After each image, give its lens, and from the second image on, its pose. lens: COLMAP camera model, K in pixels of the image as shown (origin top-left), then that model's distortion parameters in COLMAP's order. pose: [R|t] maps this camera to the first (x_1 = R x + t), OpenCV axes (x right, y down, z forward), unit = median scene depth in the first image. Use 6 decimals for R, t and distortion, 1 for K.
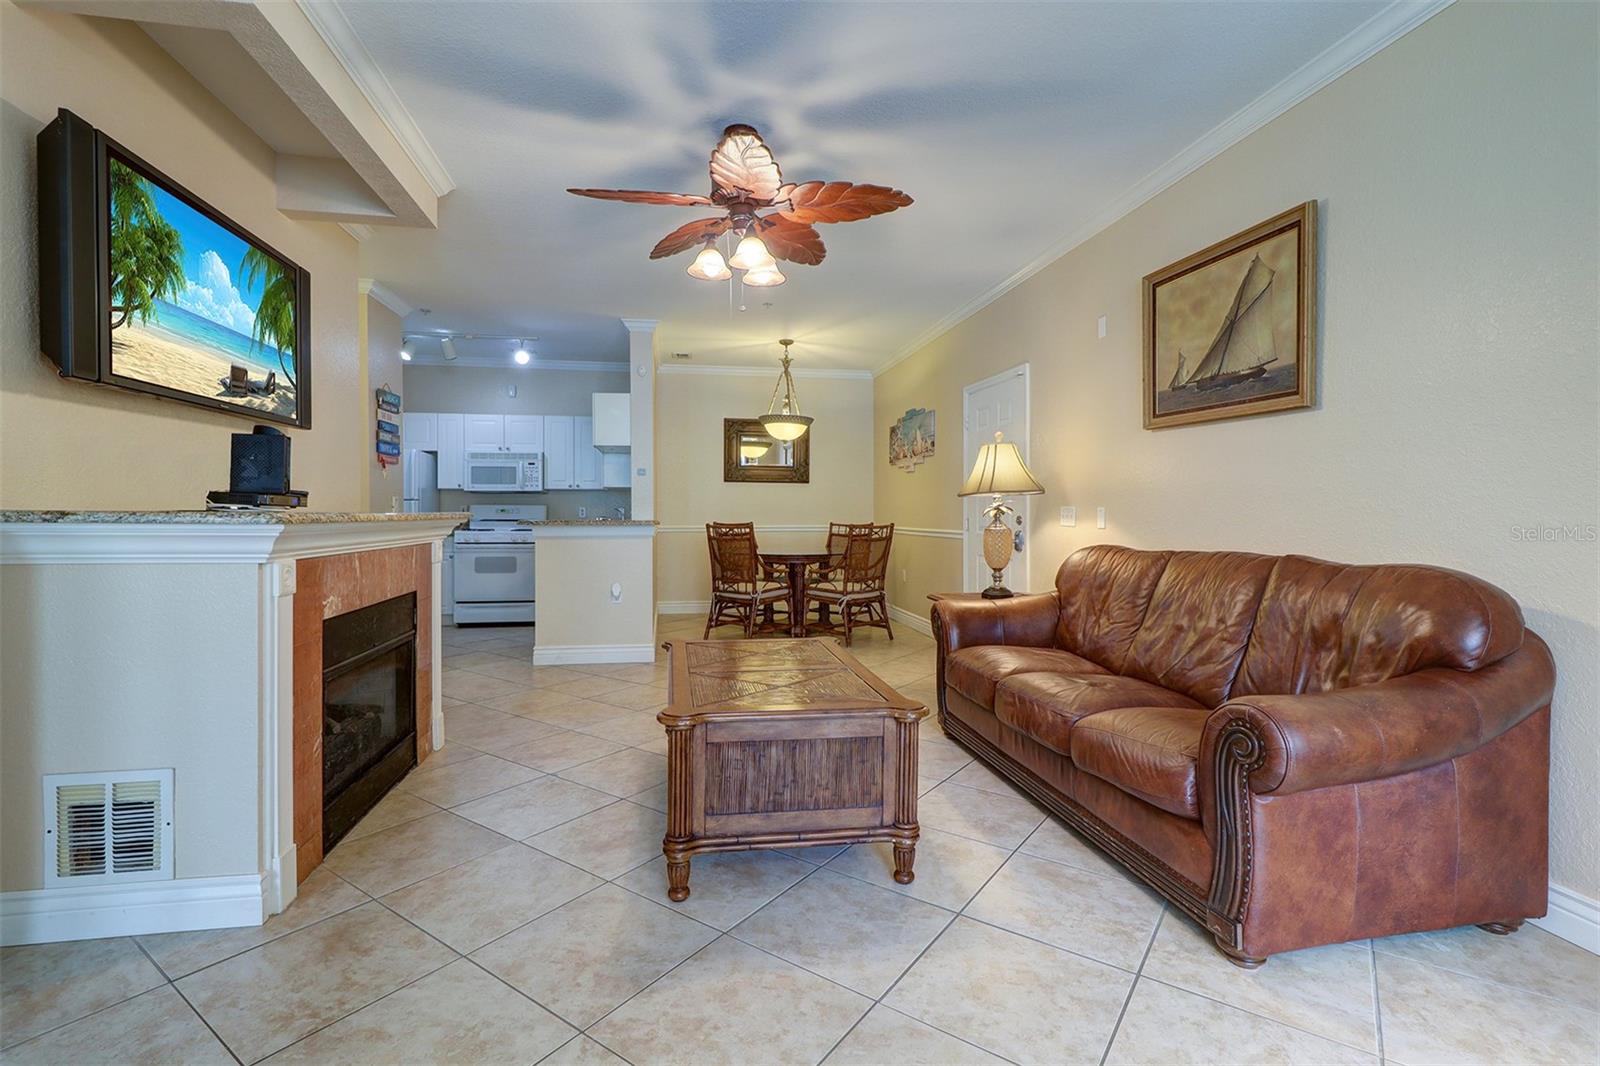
lens RADIAL K [[734.0, 0, 795.1], [0, 734.0, 522.0], [0, 0, 1]] dist [-0.000812, -0.000861]
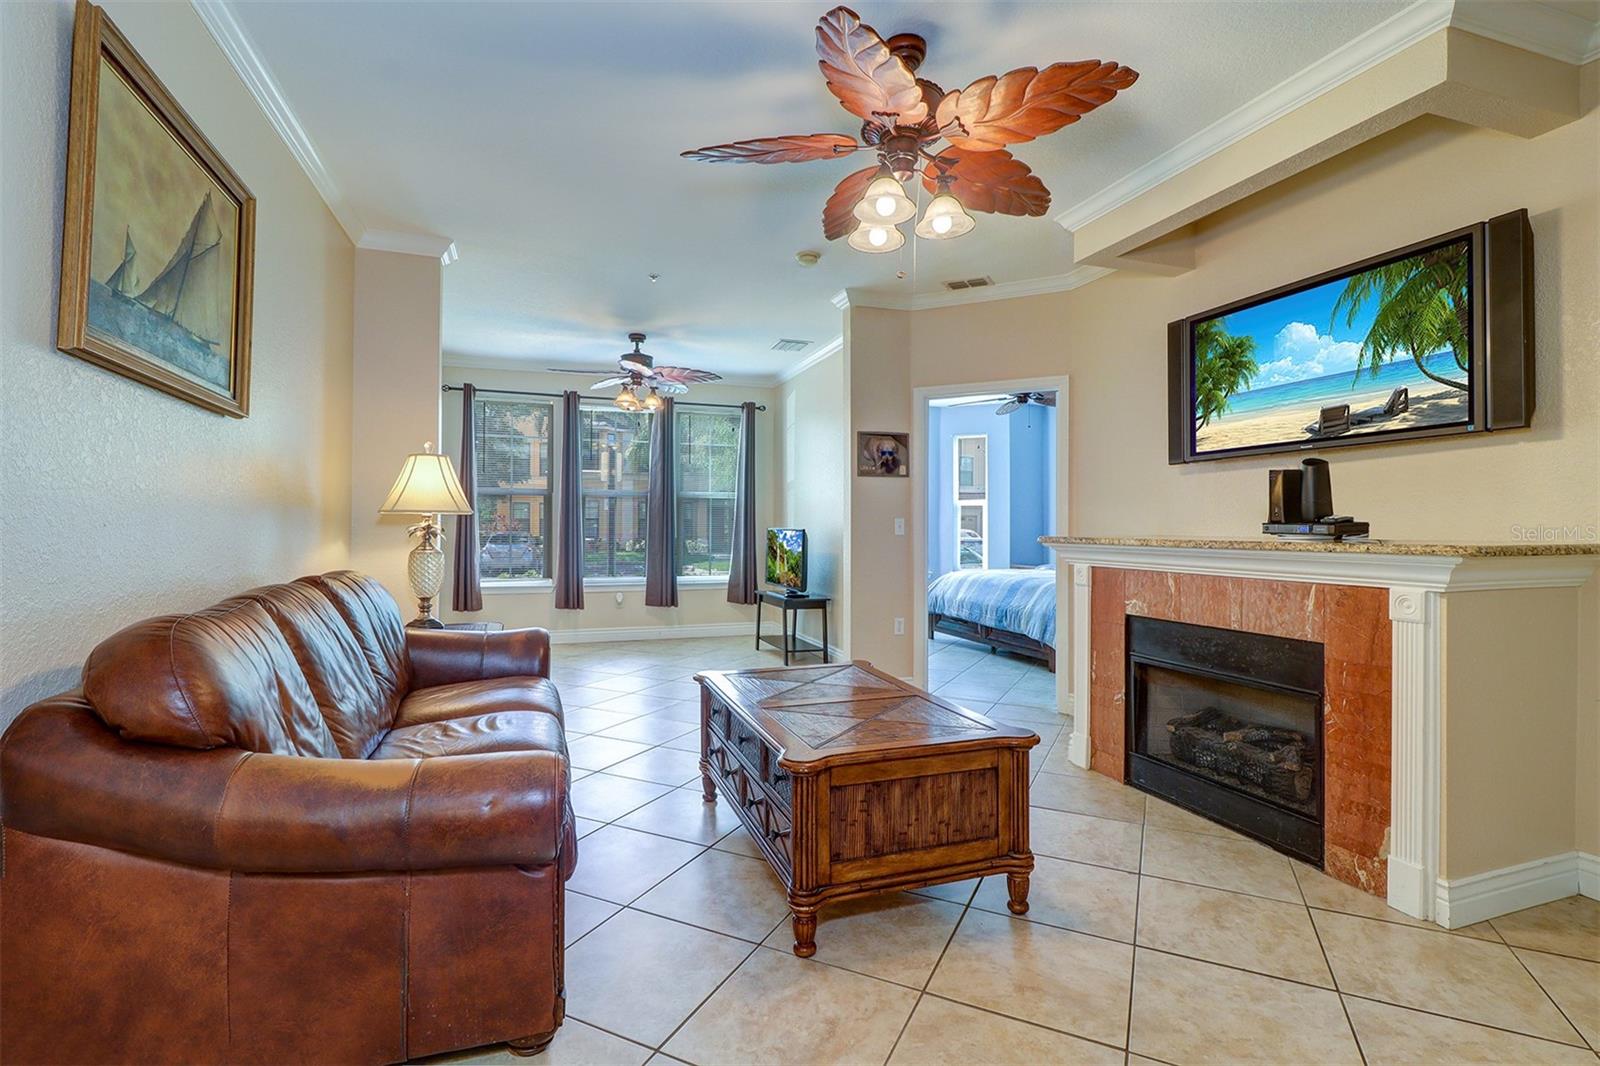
lens RADIAL K [[734.0, 0, 795.1], [0, 734.0, 522.0], [0, 0, 1]] dist [-0.000812, -0.000861]
pose [[-0.988254, -0.003532, -0.152779, 0.150525], [-0.003631, 0.999993, 0.000368, -0.034973], [0.152776, 0.000918, -0.988260, 1.648987]]
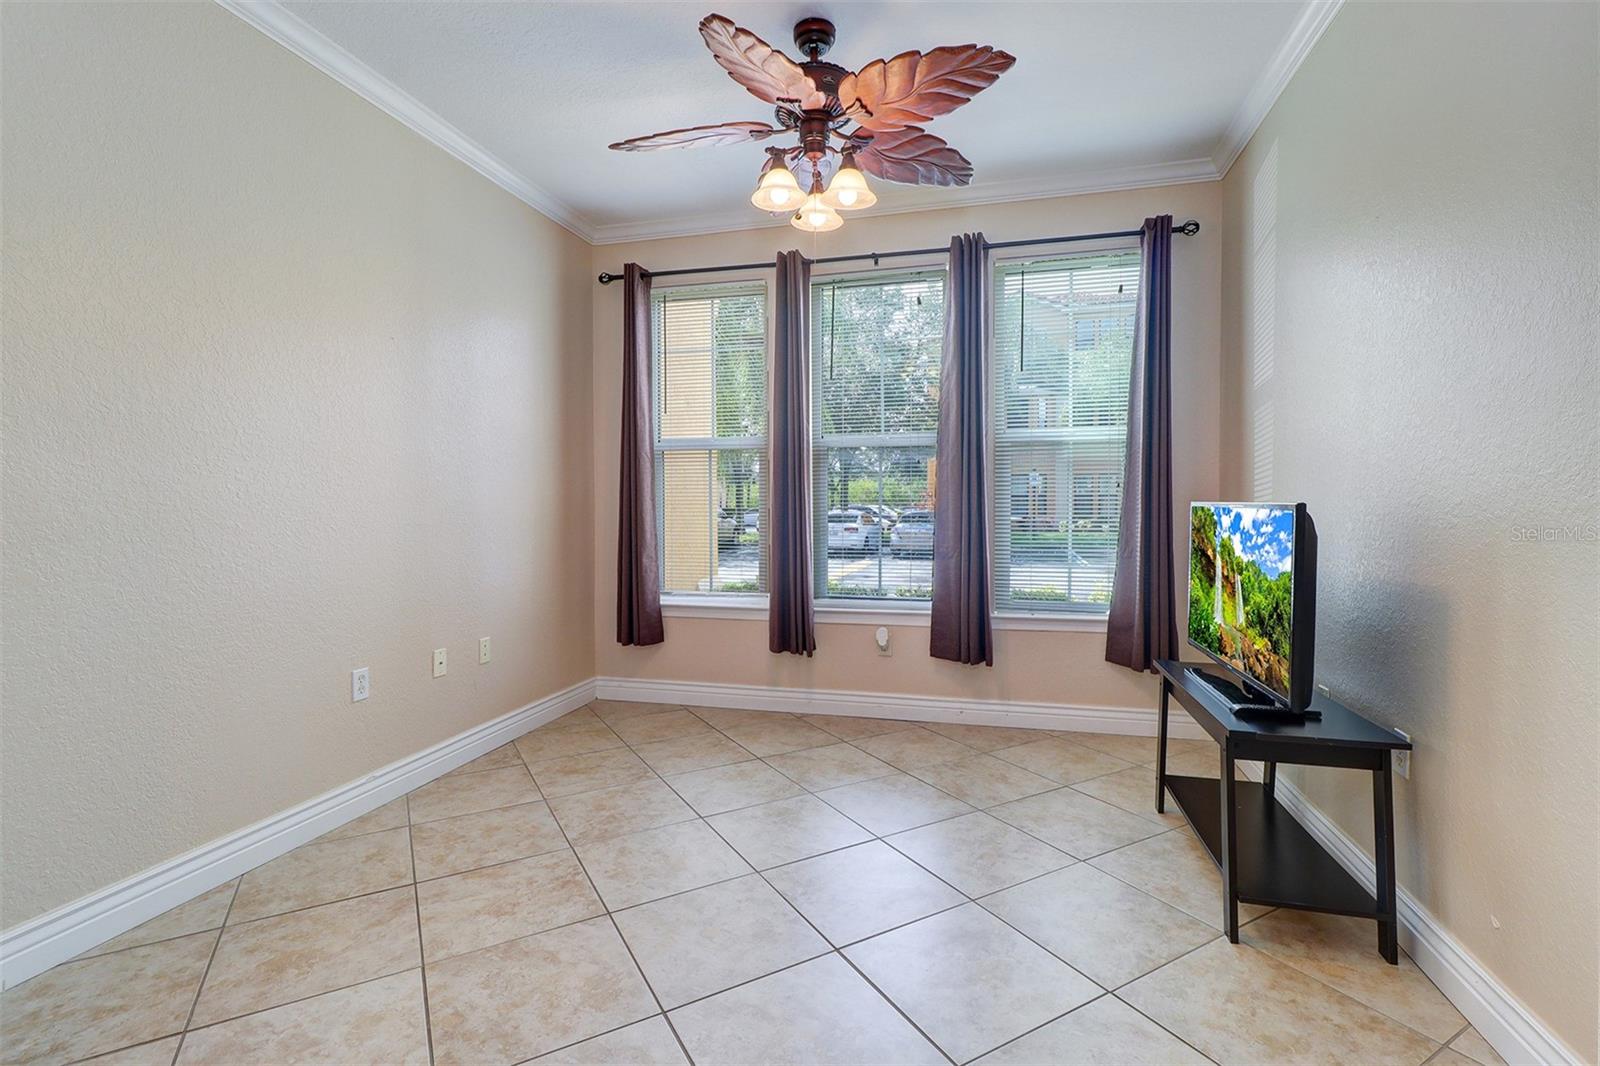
lens RADIAL K [[749.2, 0, 816.6], [0, 749.2, 527.3], [0, 0, 1]] dist [0.014992, -0.000425]
pose [[-0.915435, -0.005184, 0.402432, -0.050376], [0.009875, 0.999327, 0.035338, -0.020965], [-0.402345, 0.036324, -0.914767, 0.484947]]
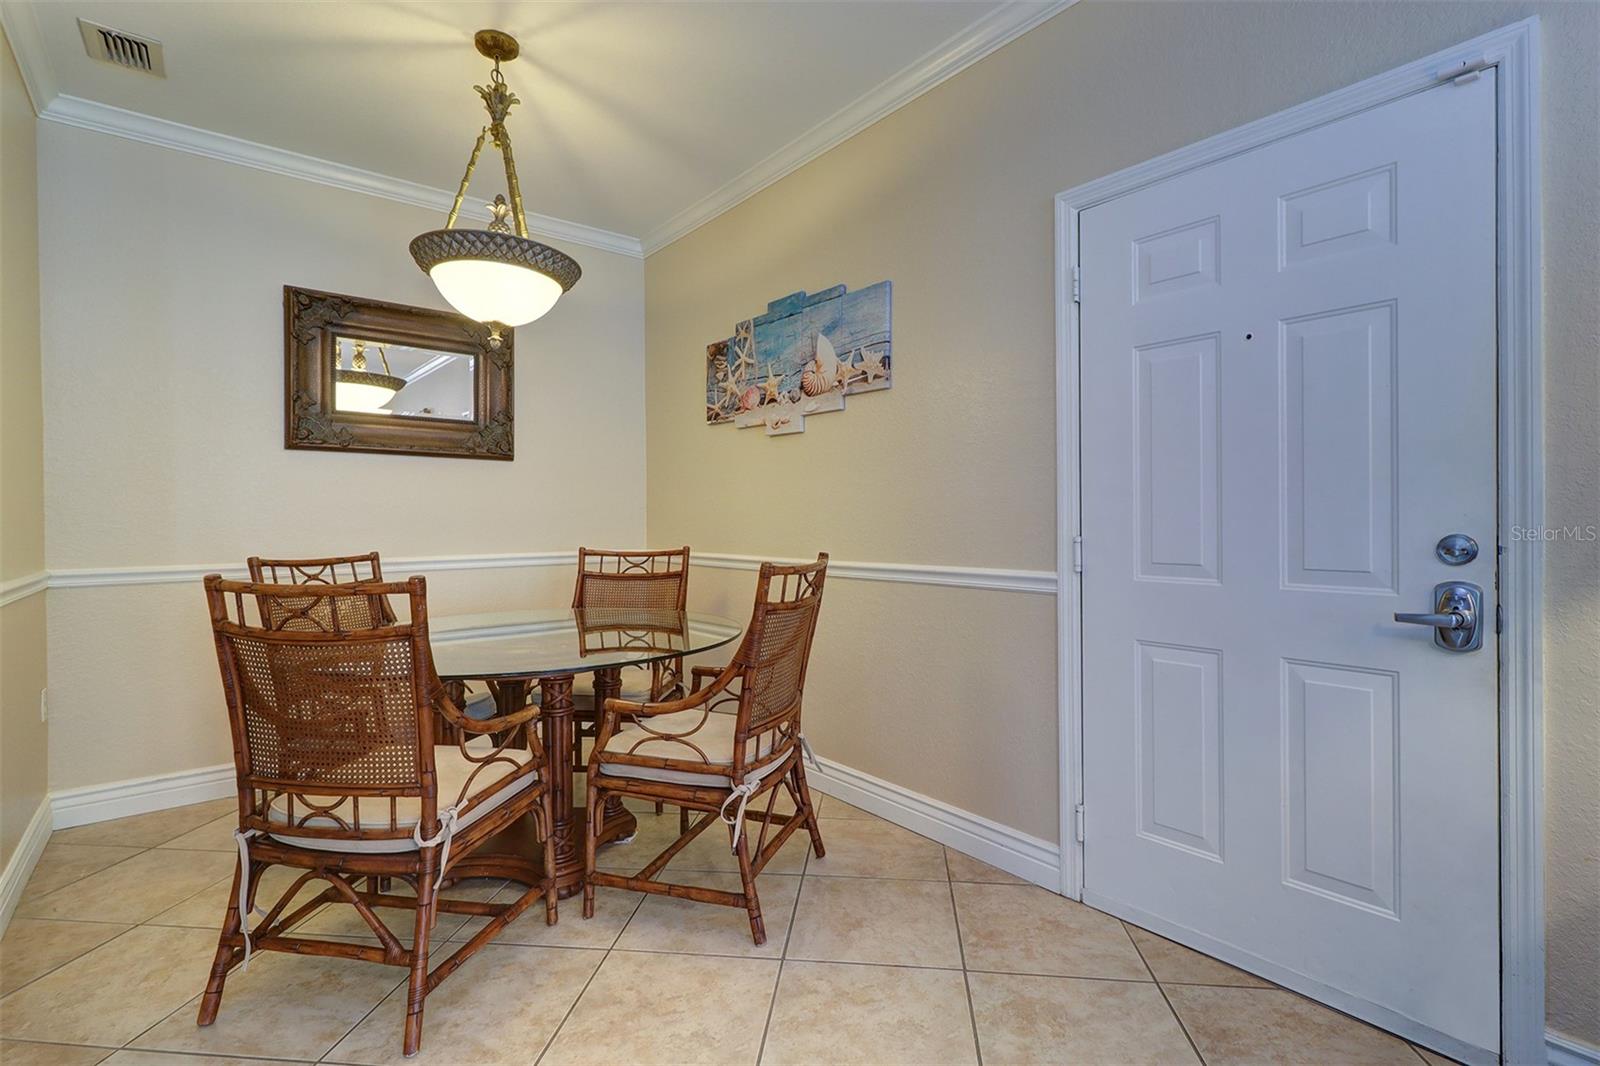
lens RADIAL K [[751.7, 0, 792.2], [0, 751.7, 522.5], [0, 0, 1]] dist [0.001541, 0.000461]
pose [[0.877667, -0.009372, 0.479179, -0.131372], [0.014548, 0.999869, -0.007090, -0.022421], [-0.479050, 0.013194, 0.877688, 1.304787]]
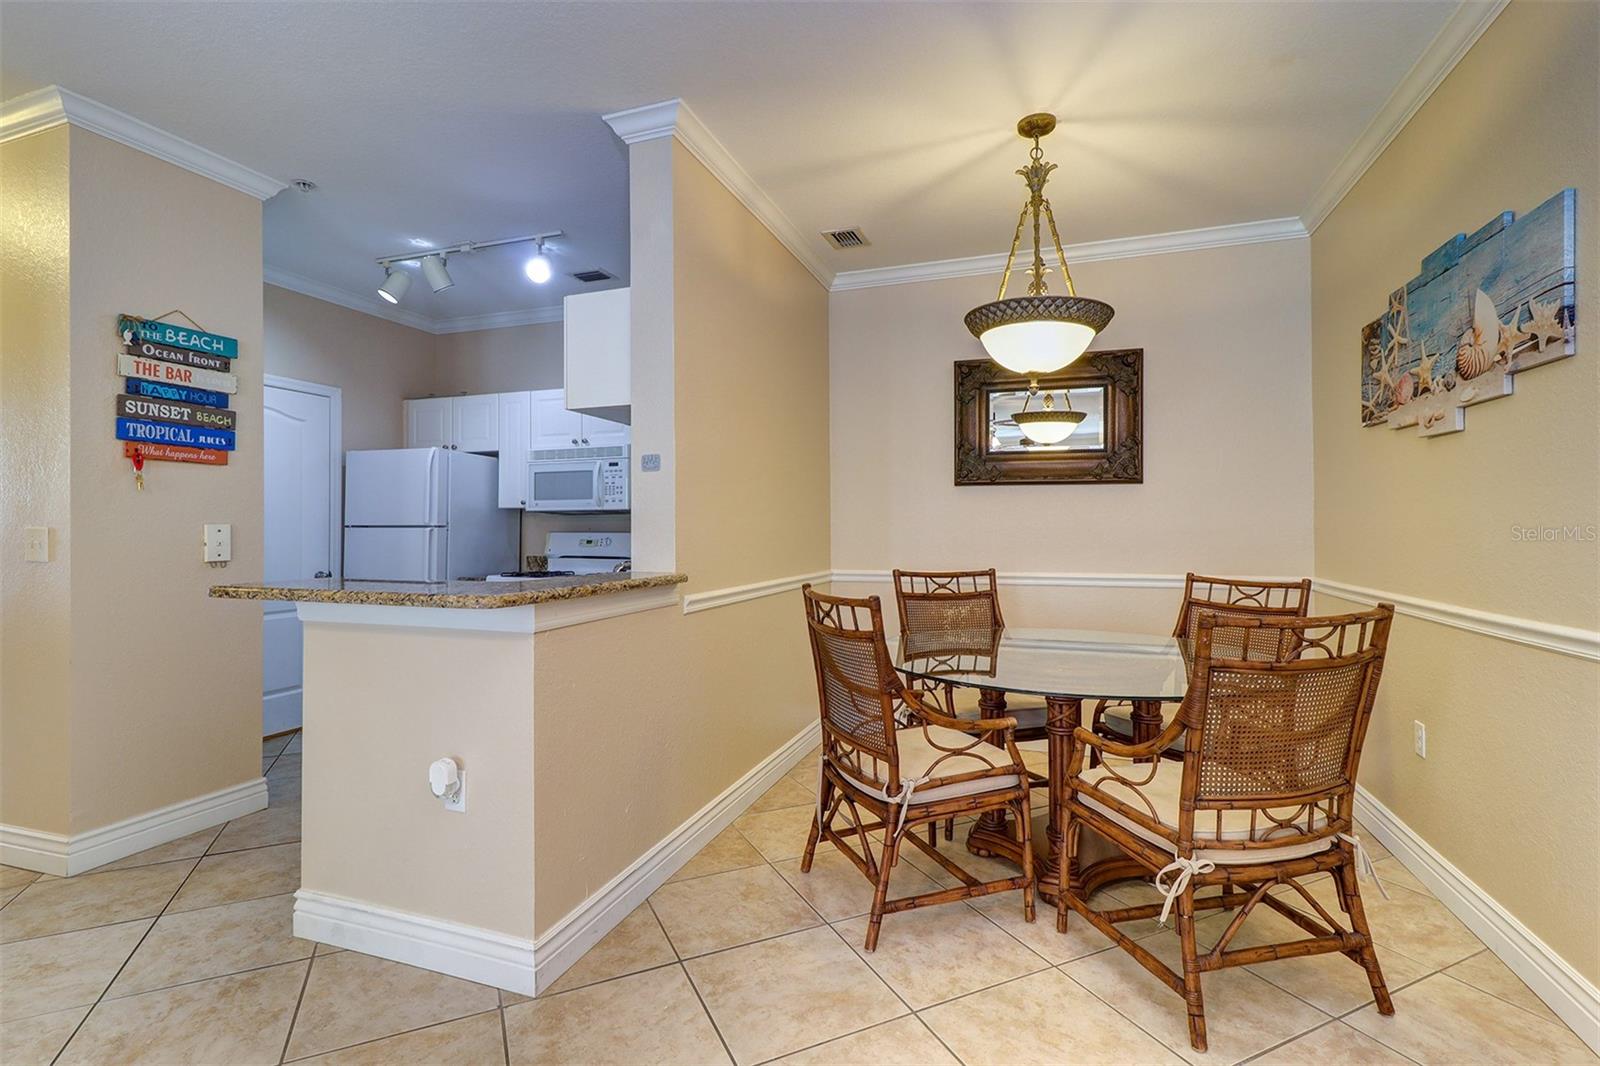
lens RADIAL K [[735.8, 0, 808.5], [0, 735.8, 522.0], [0, 0, 1]] dist [0.008617, -0.000313]
pose [[0.873563, -0.008912, -0.486629, 0.152528], [-0.001848, 0.999764, -0.021627, -0.045184], [0.486707, 0.019792, 0.873341, 1.259423]]
